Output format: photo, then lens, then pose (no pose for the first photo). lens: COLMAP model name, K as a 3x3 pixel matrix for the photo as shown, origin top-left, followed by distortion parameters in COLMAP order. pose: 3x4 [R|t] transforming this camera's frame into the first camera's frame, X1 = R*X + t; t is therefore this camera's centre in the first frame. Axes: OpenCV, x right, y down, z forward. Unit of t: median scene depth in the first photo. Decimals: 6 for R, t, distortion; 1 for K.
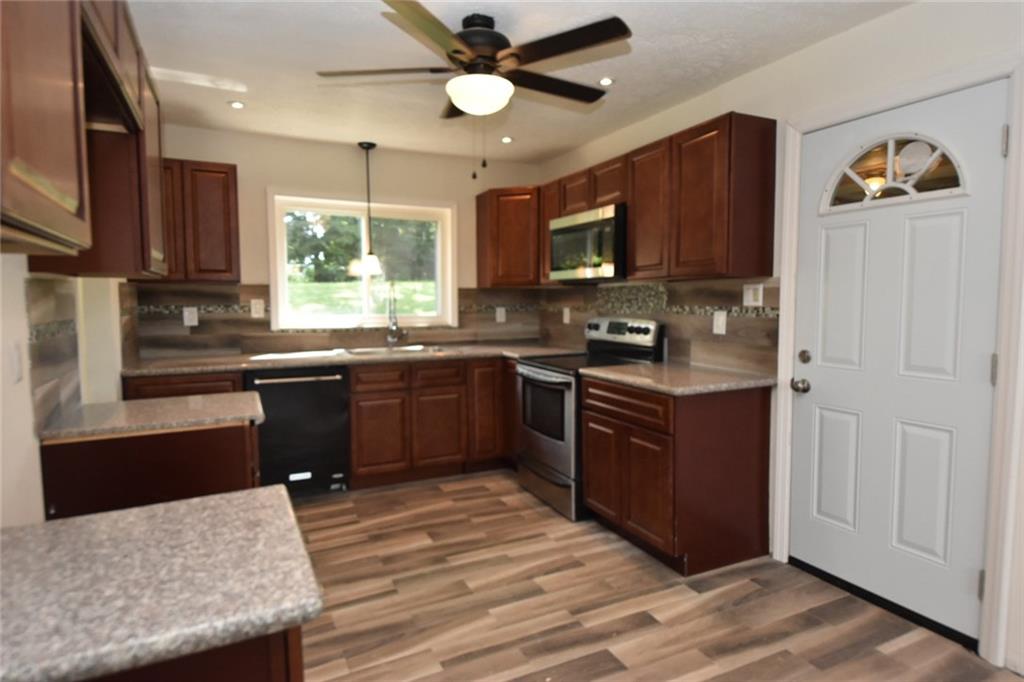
lens RADIAL K [[590.3, 0, 496.8], [0, 590.3, 339.0], [0, 0, 1]] dist [0.002365, -0.002392]
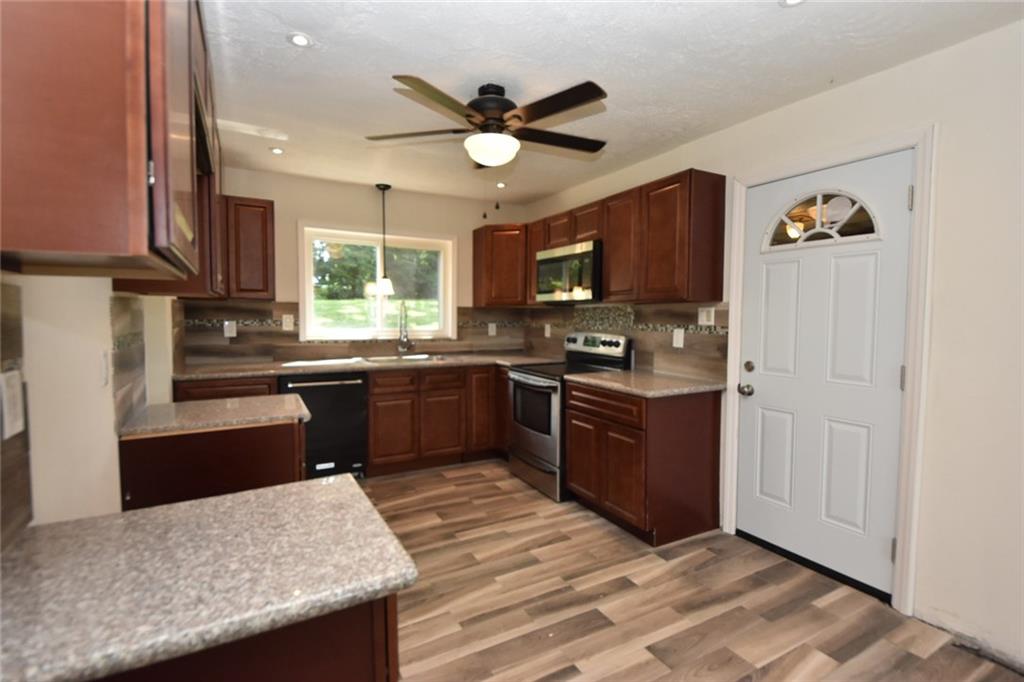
lens RADIAL K [[495.0, 0, 500.1], [0, 495.0, 338.3], [0, 0, 1]] dist [0.002470, -0.001409]
pose [[0.998449, 0.007856, 0.055125, -0.053266], [-0.006686, 0.999749, -0.021366, -0.002967], [-0.055279, 0.020964, 0.998251, -0.008320]]
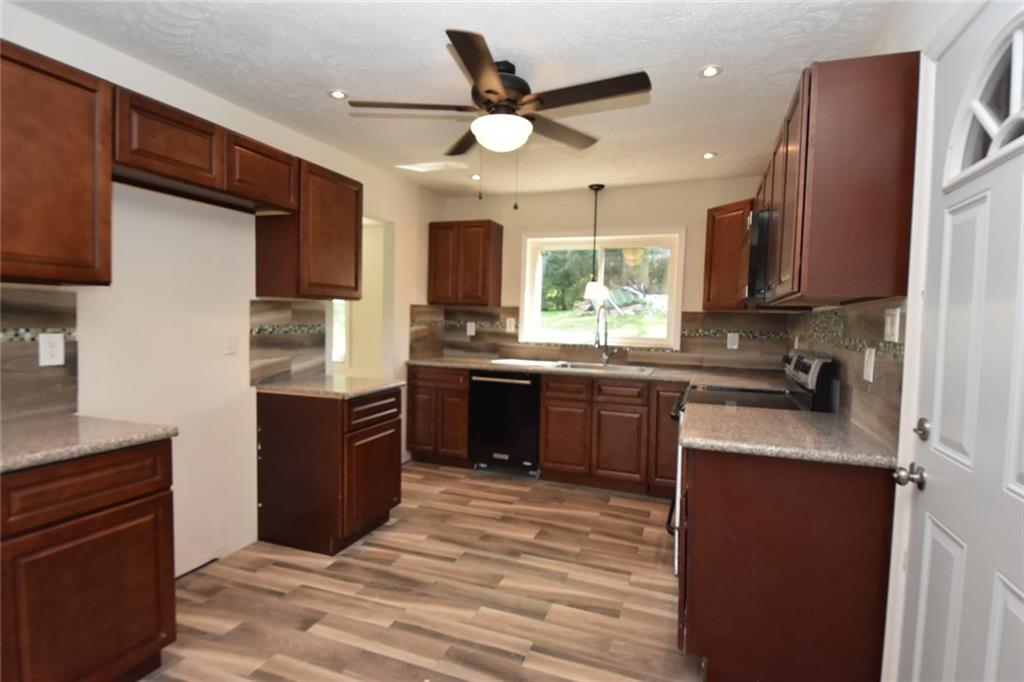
lens RADIAL K [[495.0, 0, 500.1], [0, 495.0, 338.3], [0, 0, 1]] dist [0.002470, -0.001409]
pose [[0.676339, 0.052052, -0.734749, 0.550500], [-0.078174, 0.996939, -0.001333, -0.025853], [0.732430, 0.058339, 0.678338, 0.326192]]
